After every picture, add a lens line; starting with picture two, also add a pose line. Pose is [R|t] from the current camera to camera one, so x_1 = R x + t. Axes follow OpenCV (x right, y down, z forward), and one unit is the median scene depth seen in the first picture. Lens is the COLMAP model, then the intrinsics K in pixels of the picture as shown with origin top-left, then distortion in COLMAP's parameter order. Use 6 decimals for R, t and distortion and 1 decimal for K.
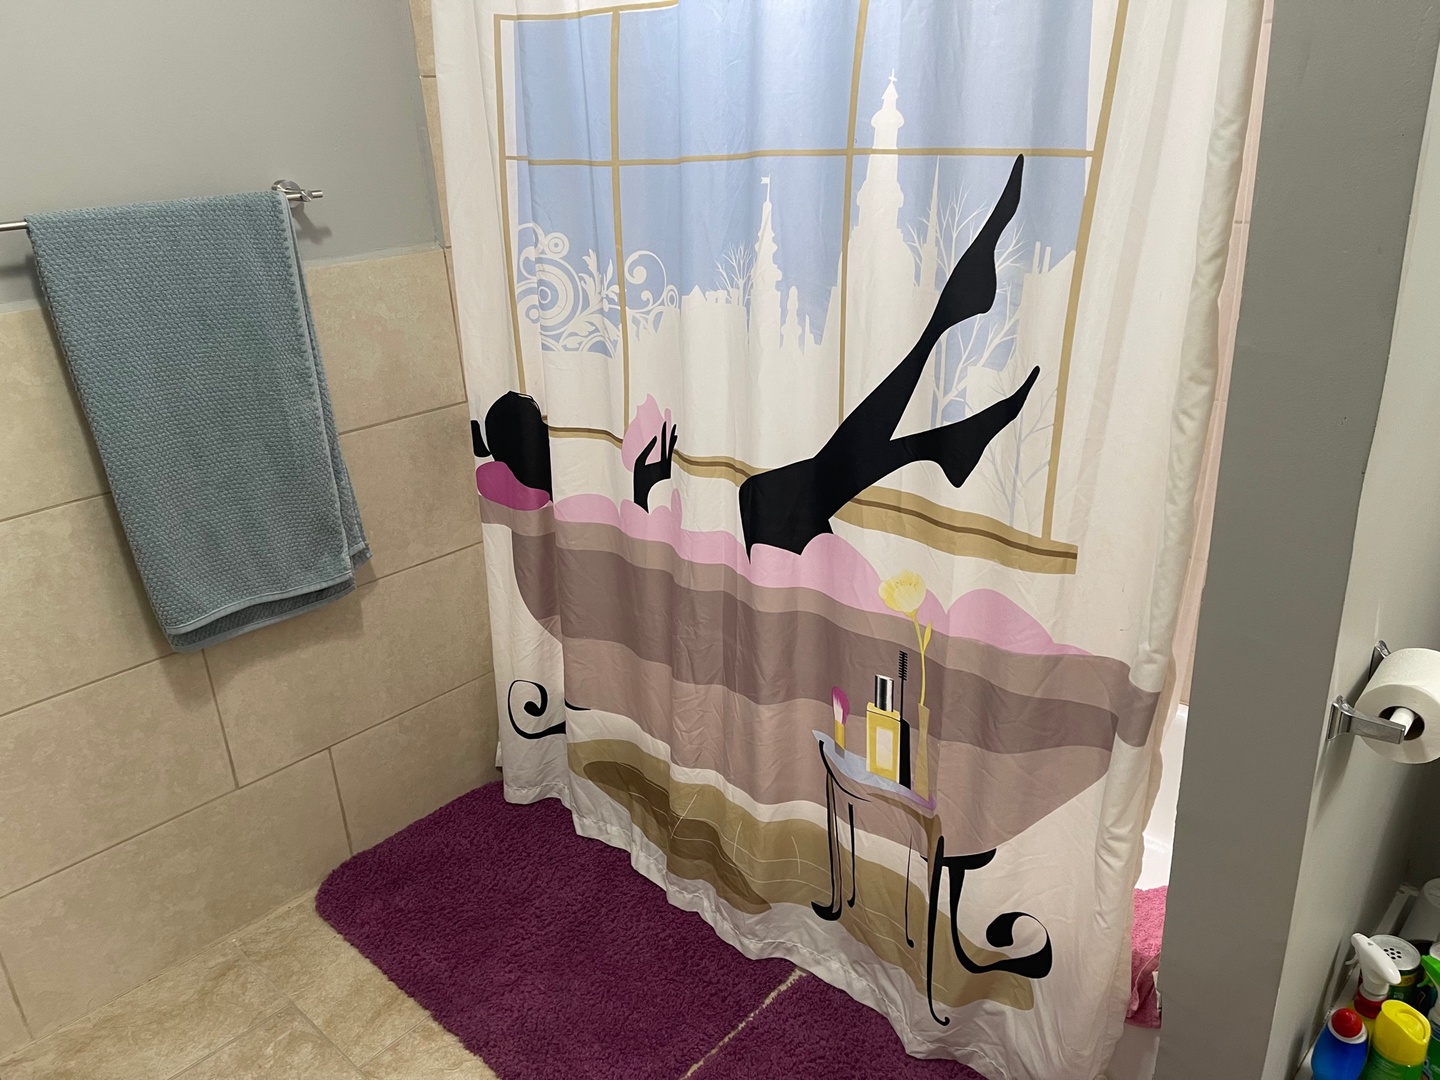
lens RADIAL K [[1081.0, 0, 724.2], [0, 1081.0, 540.2], [0, 0, 1]] dist [-0.001923, -0.022460]
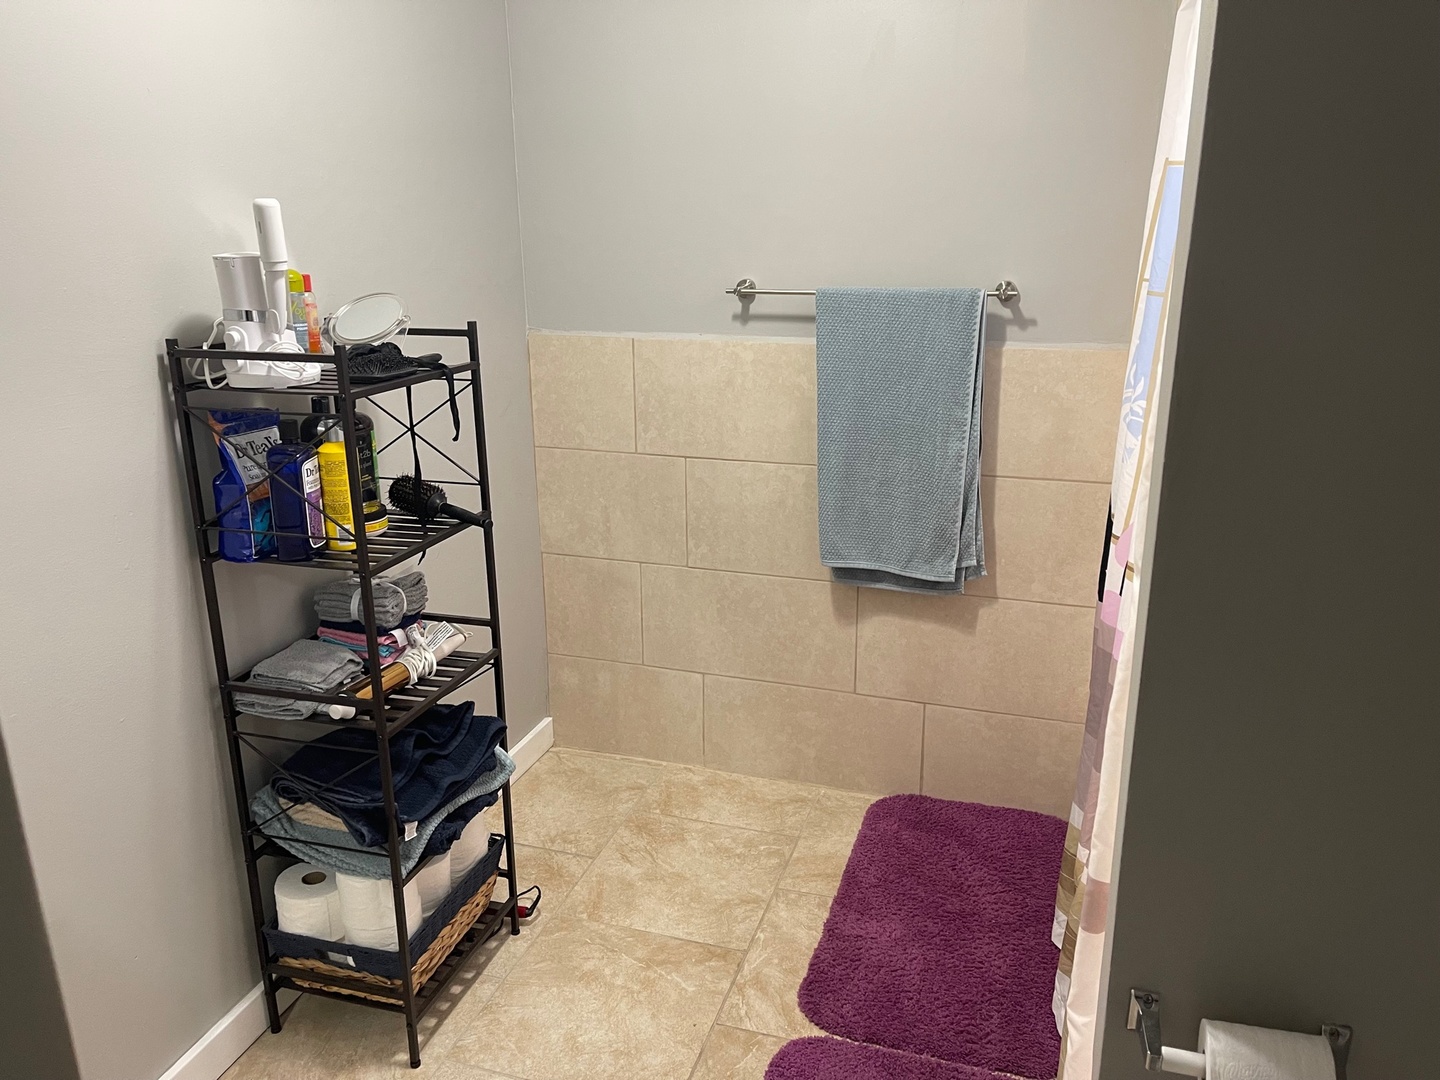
lens RADIAL K [[1081.0, 0, 721.6], [0, 1081.0, 543.2], [0, 0, 1]] dist [-0.001923, -0.022460]
pose [[0.379072, 0.295592, -0.876886, 0.688588], [-0.341540, 0.925395, 0.164299, -0.128993], [0.860032, 0.237211, 0.451748, 0.170834]]
